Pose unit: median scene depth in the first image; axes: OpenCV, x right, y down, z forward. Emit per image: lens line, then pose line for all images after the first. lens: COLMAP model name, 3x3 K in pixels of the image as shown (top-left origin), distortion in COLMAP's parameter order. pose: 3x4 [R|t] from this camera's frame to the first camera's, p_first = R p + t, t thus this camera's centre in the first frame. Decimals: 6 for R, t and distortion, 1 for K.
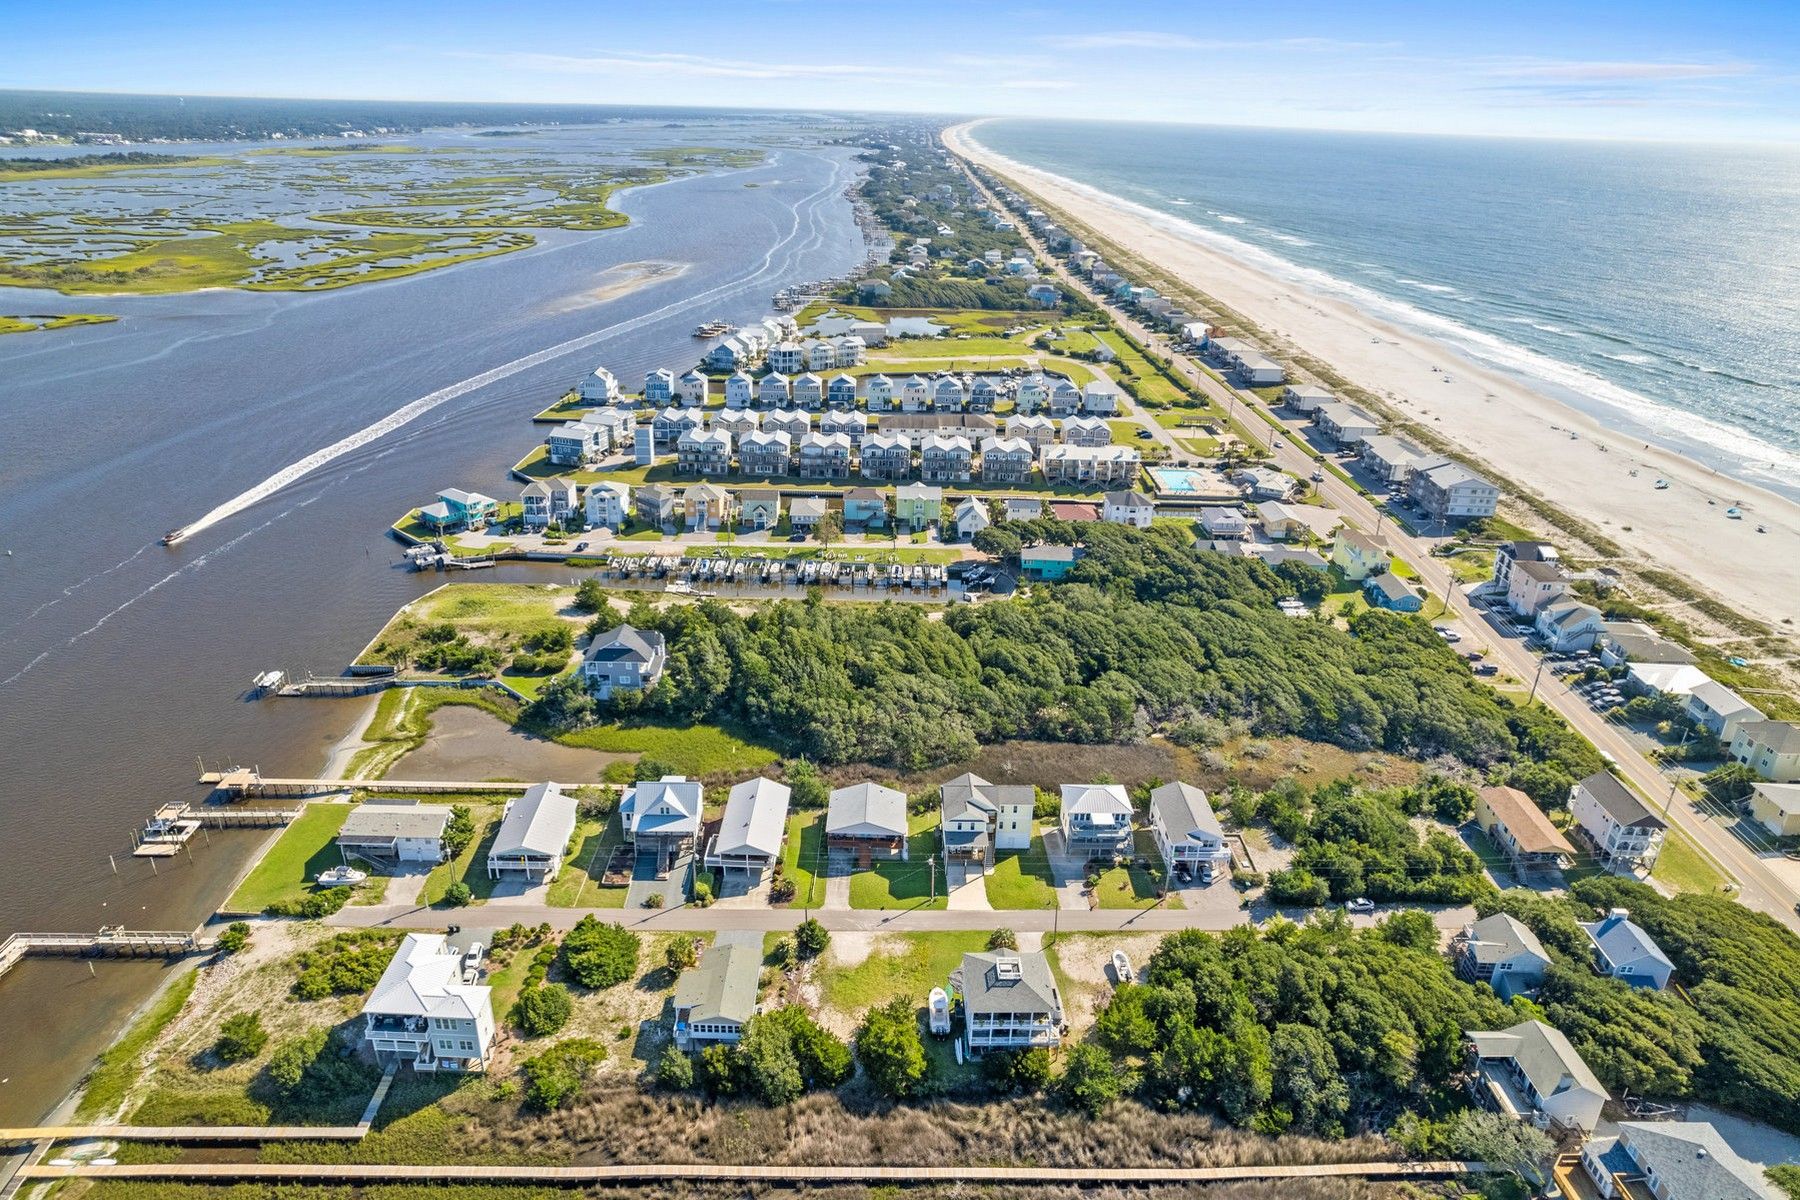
lens RADIAL K [[1155.9, 0, 893.4], [0, 1155.9, 594.7], [0, 0, 1]] dist [-0.084881, 0.078510]
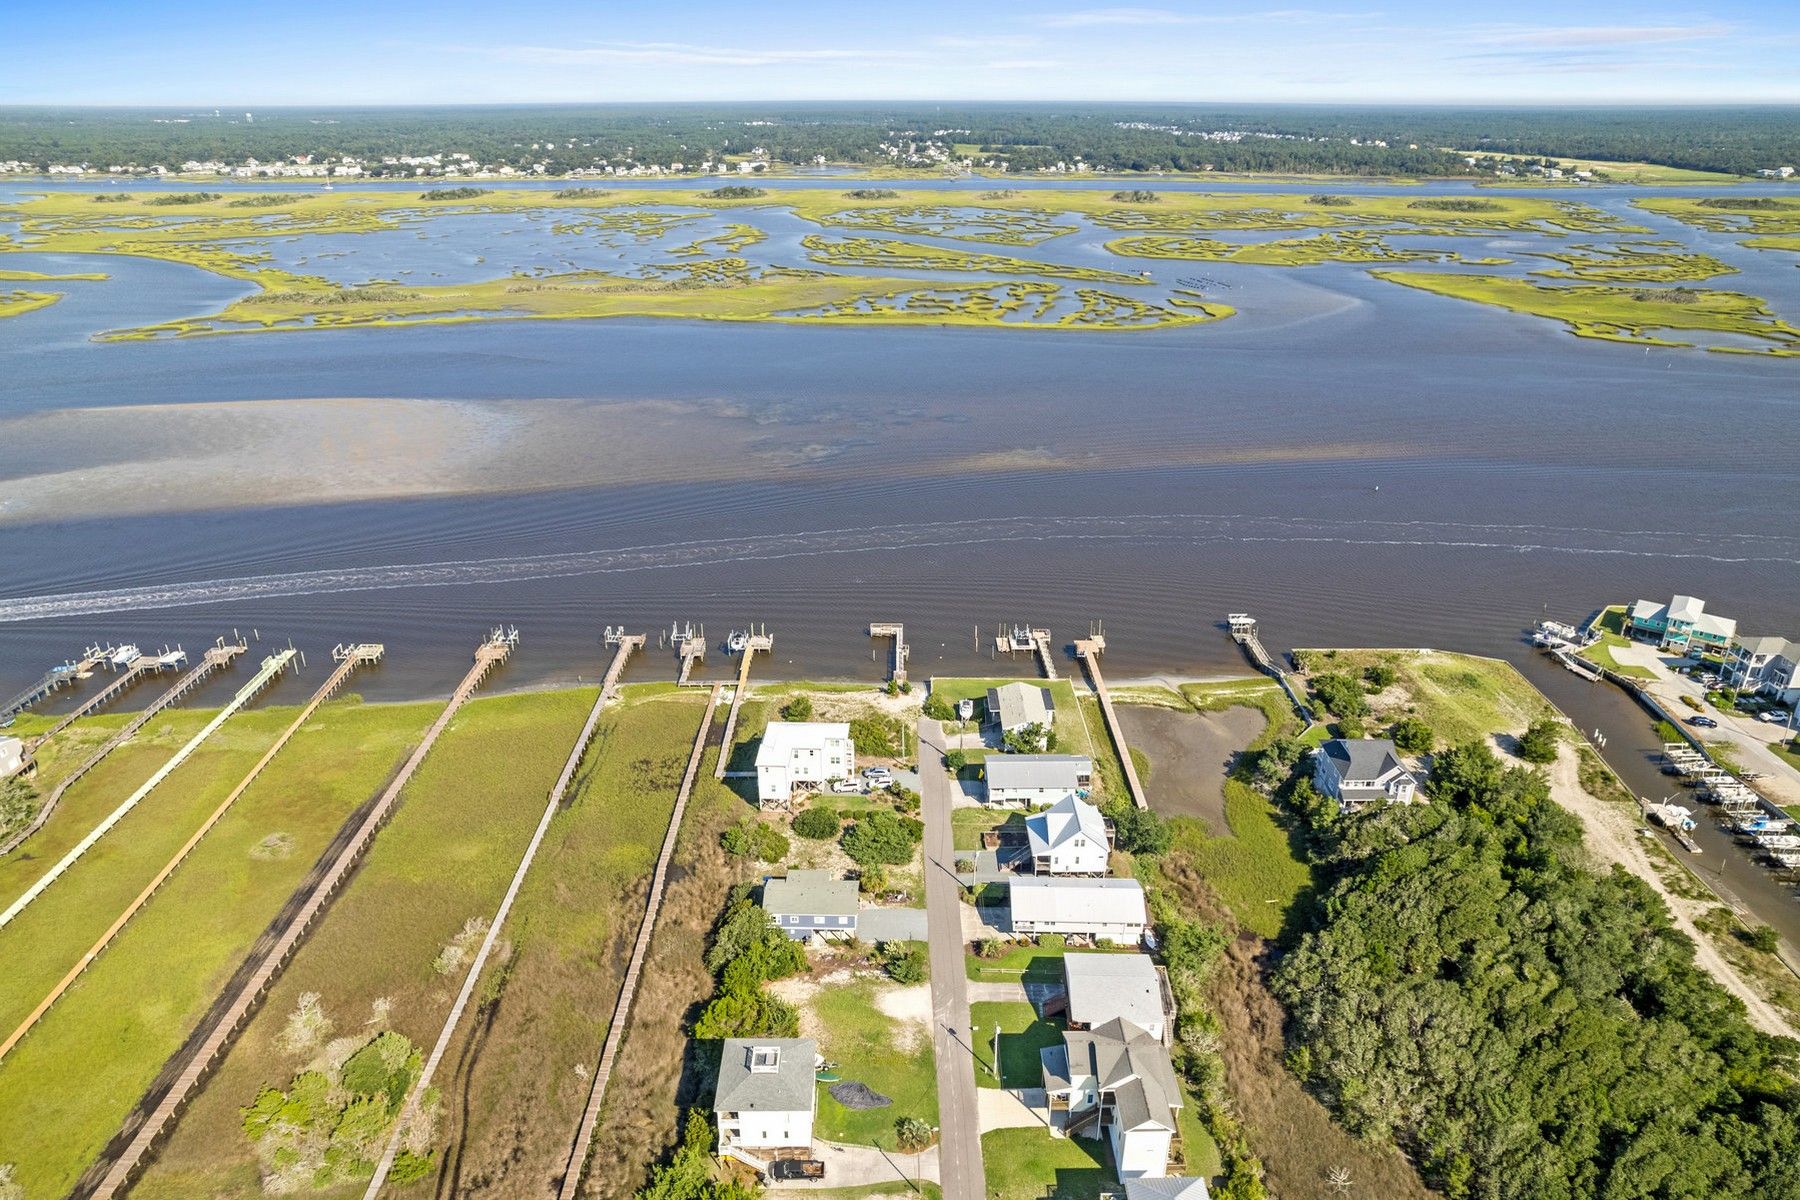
lens RADIAL K [[1155.9, 0, 893.4], [0, 1155.9, 594.7], [0, 0, 1]] dist [-0.084881, 0.078510]
pose [[-0.021711, 0.377611, -0.925710, 0.543581], [-0.396478, 0.846754, 0.354703, -0.234011], [0.917788, 0.374724, 0.131330, 0.575383]]
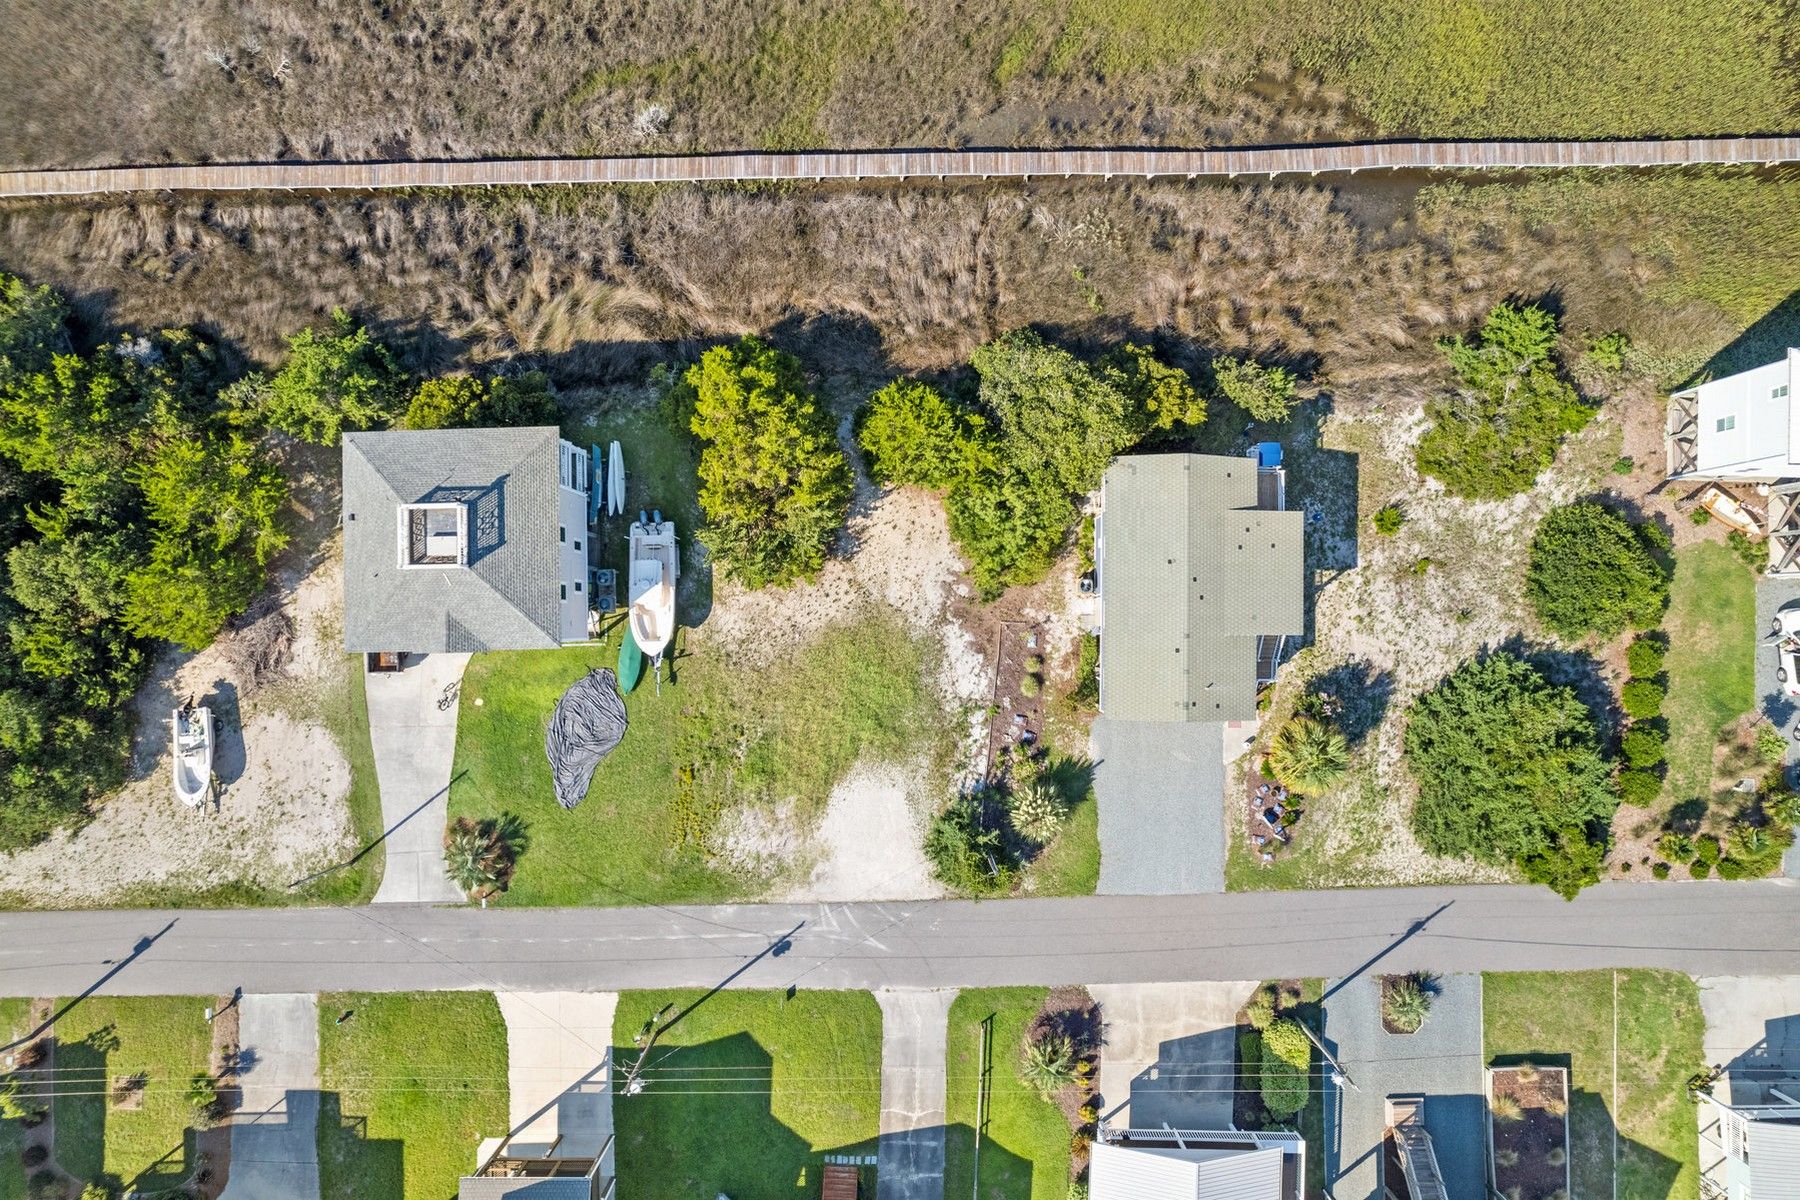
lens RADIAL K [[1155.9, 0, 893.4], [0, 1155.9, 594.7], [0, 0, 1]] dist [-0.084881, 0.078510]
pose [[-0.999873, -0.009792, -0.012560, -0.029818], [-0.007943, -0.376939, 0.926204, -0.017113], [-0.013804, 0.926186, 0.376813, 0.601827]]
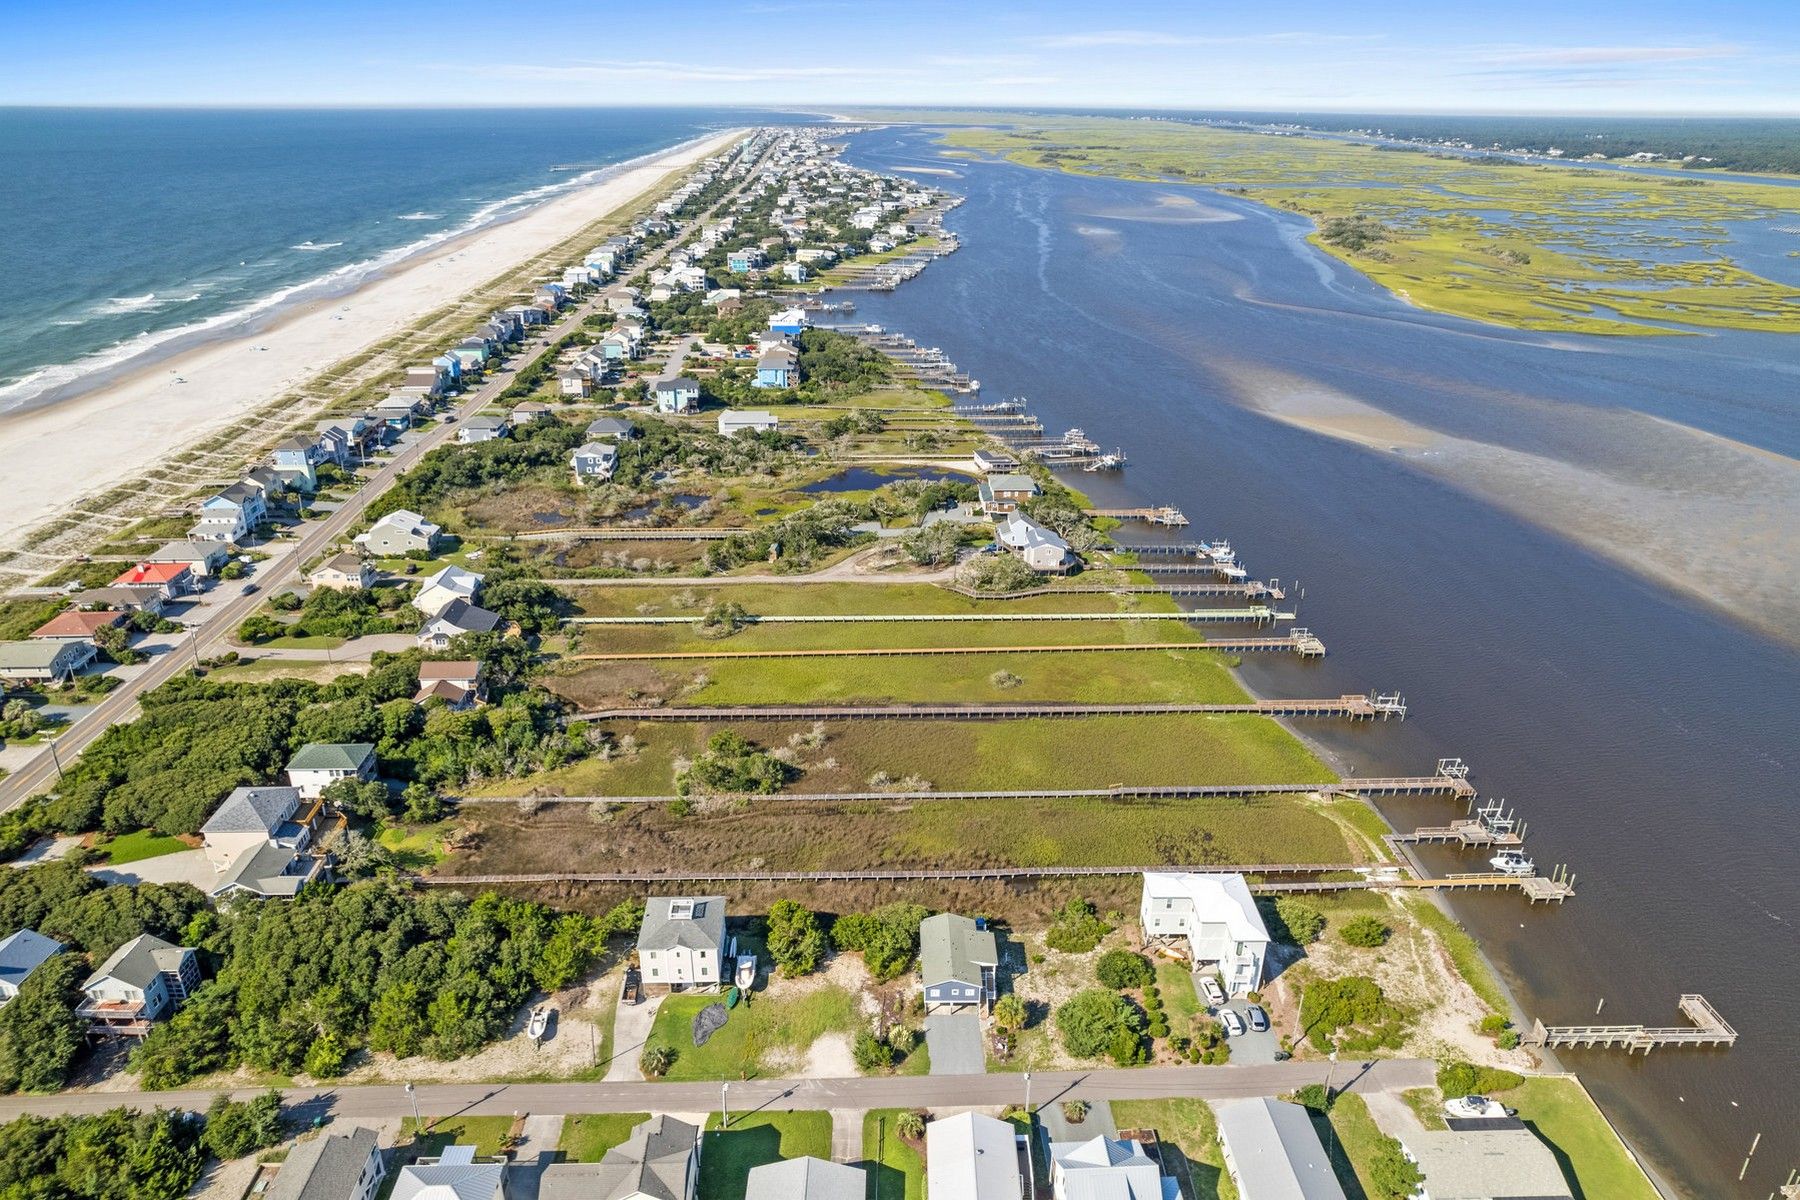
lens RADIAL K [[1155.9, 0, 893.4], [0, 1155.9, 594.7], [0, 0, 1]] dist [-0.084881, 0.078510]
pose [[-0.999311, -0.027195, -0.025248, -0.041756], [-0.037017, 0.682960, 0.729517, -0.451648], [-0.002596, 0.729950, -0.683496, 1.039966]]
